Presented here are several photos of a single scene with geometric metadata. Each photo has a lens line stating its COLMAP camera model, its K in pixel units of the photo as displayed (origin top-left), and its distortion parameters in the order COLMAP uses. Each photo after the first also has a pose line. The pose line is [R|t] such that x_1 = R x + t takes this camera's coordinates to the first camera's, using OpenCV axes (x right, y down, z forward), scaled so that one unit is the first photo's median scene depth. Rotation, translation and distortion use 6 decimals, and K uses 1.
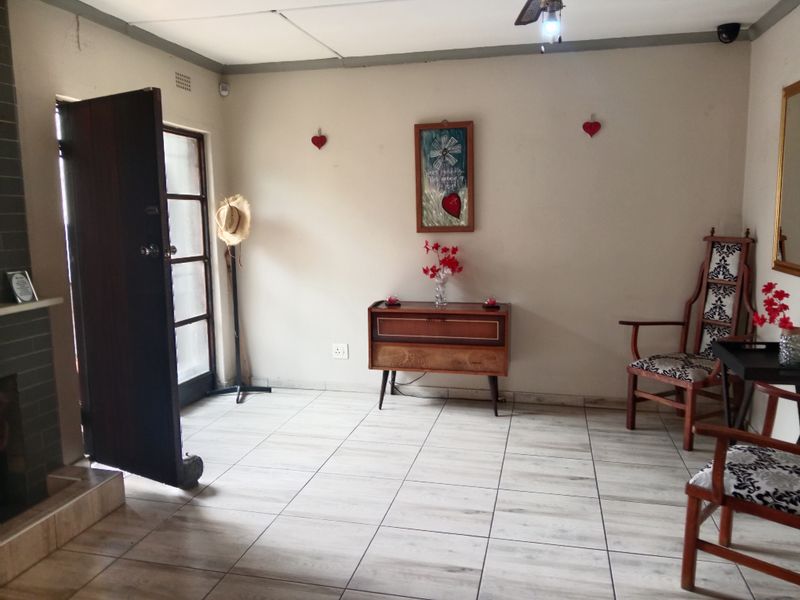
lens RADIAL K [[629.7, 0, 401.2], [0, 629.7, 302.8], [0, 0, 1]] dist [0.091901, -0.005361]
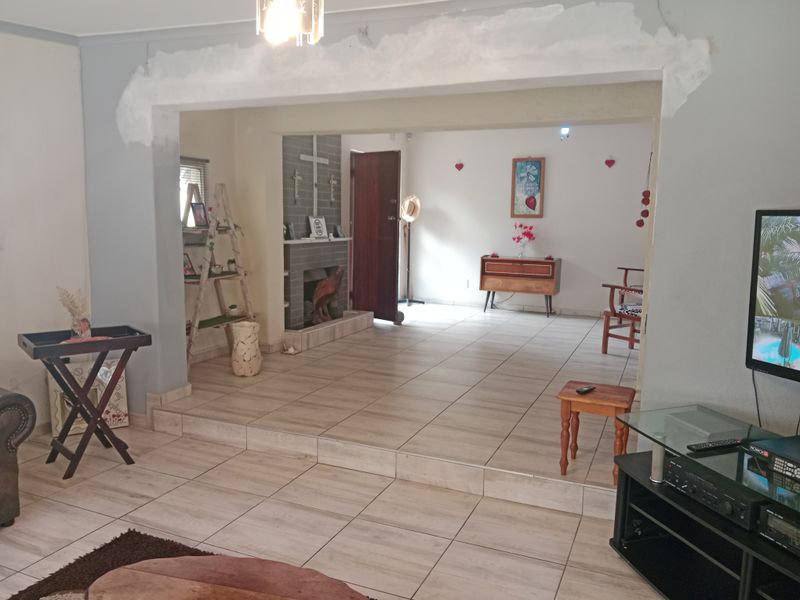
lens RADIAL K [[629.7, 0, 397.3], [0, 629.7, 299.7], [0, 0, 1]] dist [0.091901, -0.005361]
pose [[0.983639, 0.053601, -0.171995, 0.030734], [-0.054490, 0.998514, -0.000446, 0.144717], [0.171715, 0.009811, 0.985098, -0.857035]]
